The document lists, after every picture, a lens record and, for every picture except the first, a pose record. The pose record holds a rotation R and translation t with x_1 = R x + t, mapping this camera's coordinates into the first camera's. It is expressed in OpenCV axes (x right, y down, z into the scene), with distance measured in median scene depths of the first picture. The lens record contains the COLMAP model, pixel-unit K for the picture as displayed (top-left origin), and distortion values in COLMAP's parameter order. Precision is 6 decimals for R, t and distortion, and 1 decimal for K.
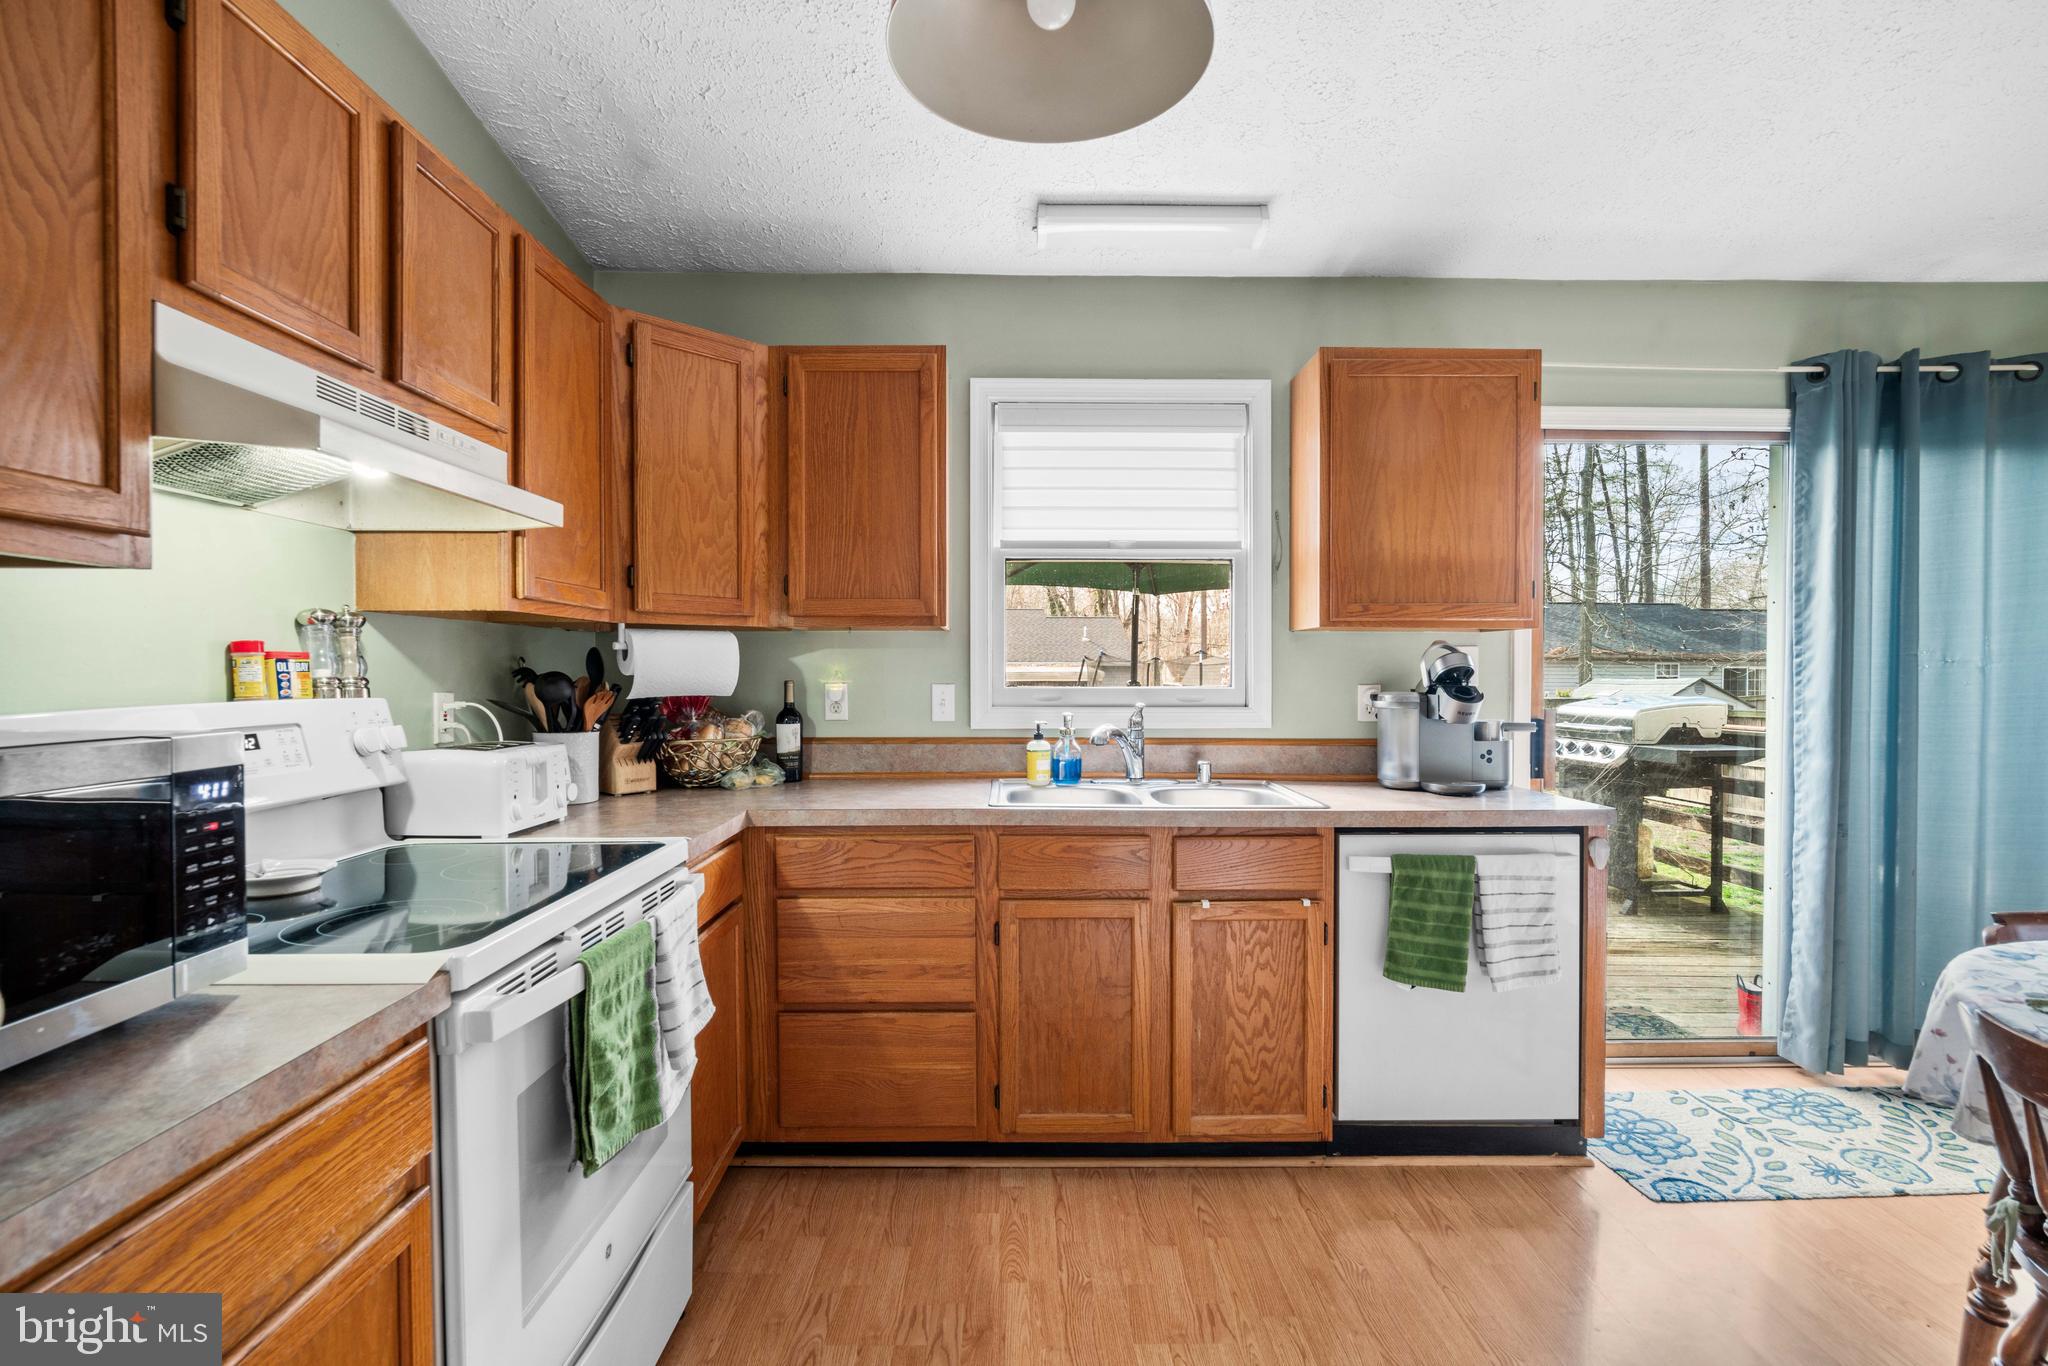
lens RADIAL K [[953.4, 0, 1009.1], [0, 953.4, 684.3], [0, 0, 1]] dist [-0.016041, 0.005860]
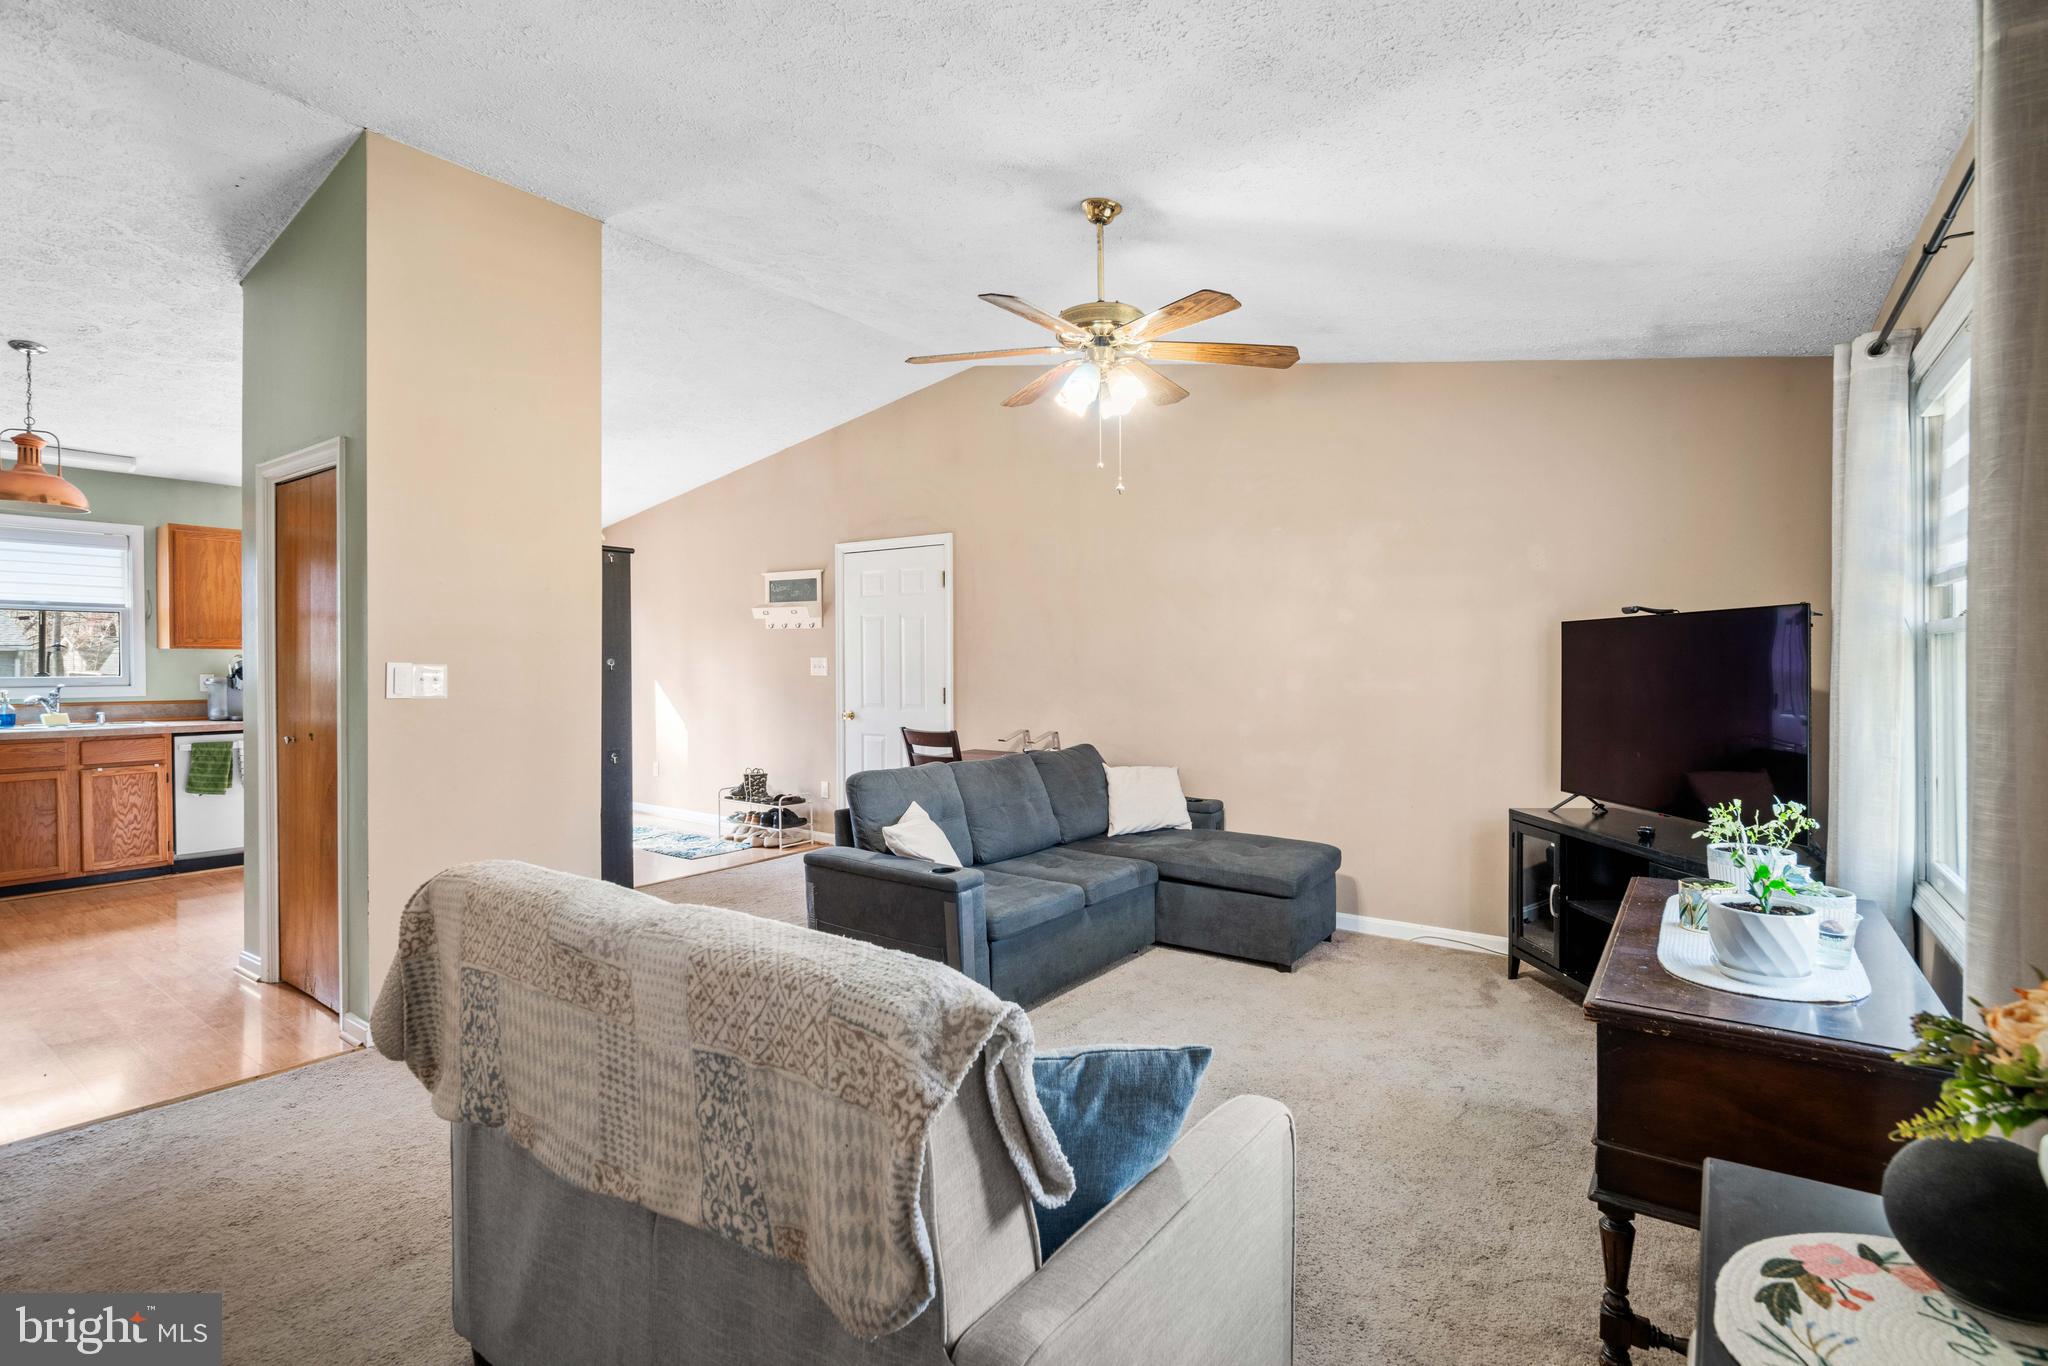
lens RADIAL K [[970.4, 0, 1018.9], [0, 970.4, 670.7], [0, 0, 1]] dist [-0.013117, 0.004942]
pose [[0.588758, -0.008078, 0.808269, -0.322734], [0.010707, 0.999940, 0.002194, 0.007762], [-0.808239, 0.007363, 0.588809, -1.914859]]
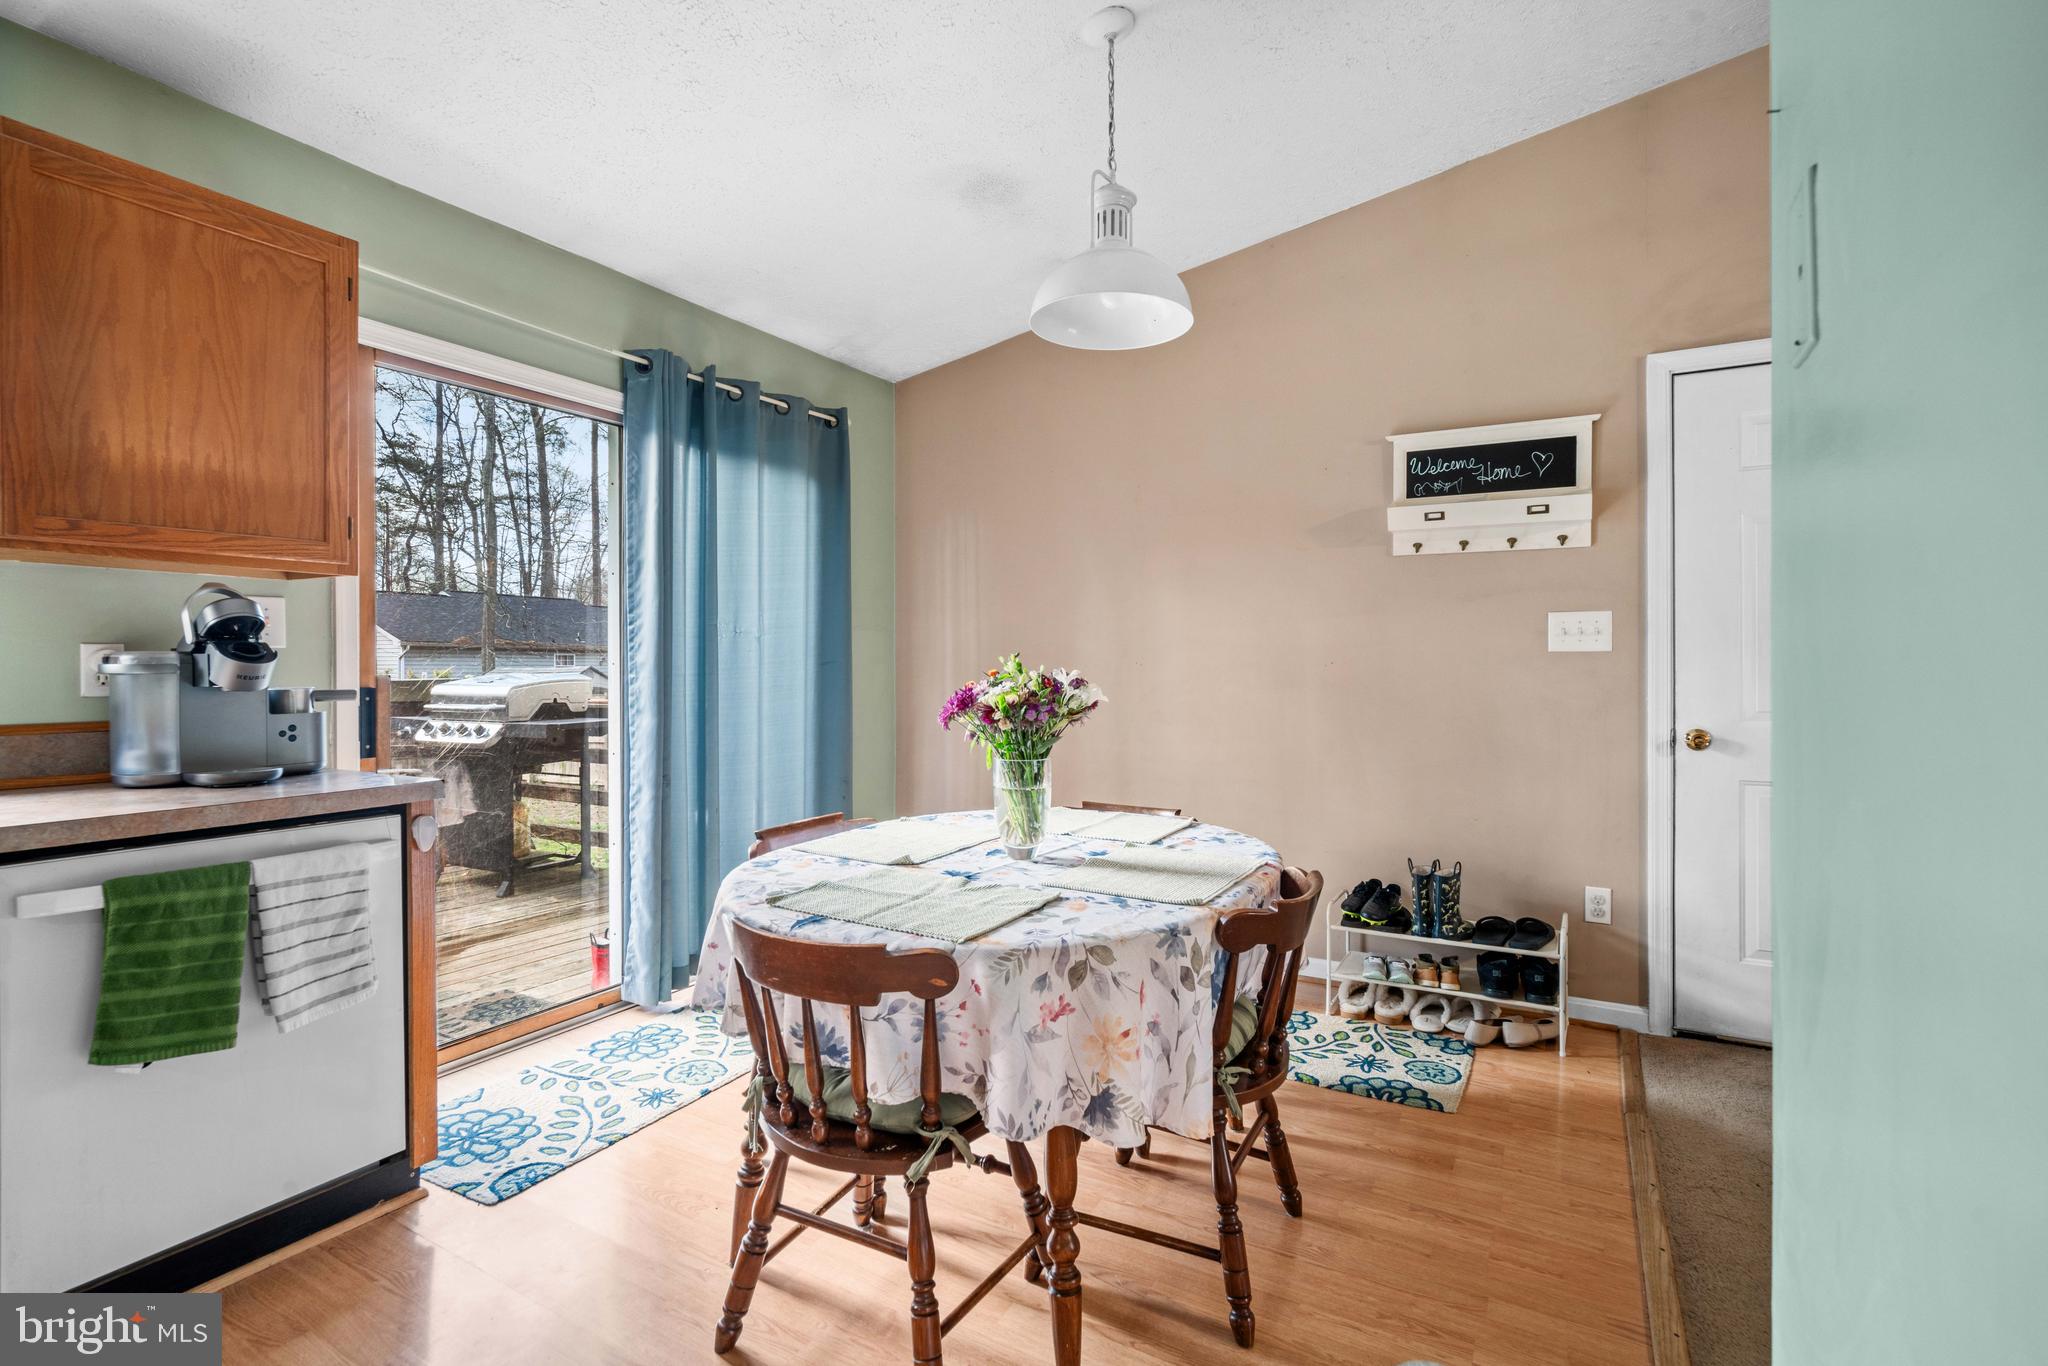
lens RADIAL K [[970.4, 0, 1022.9], [0, 970.4, 667.9], [0, 0, 1]] dist [-0.013117, 0.004942]
pose [[0.500932, -0.006135, 0.865465, 0.117837], [0.014263, 0.999898, -0.001168, 0.031759], [-0.865369, 0.012930, 0.500968, 0.071680]]
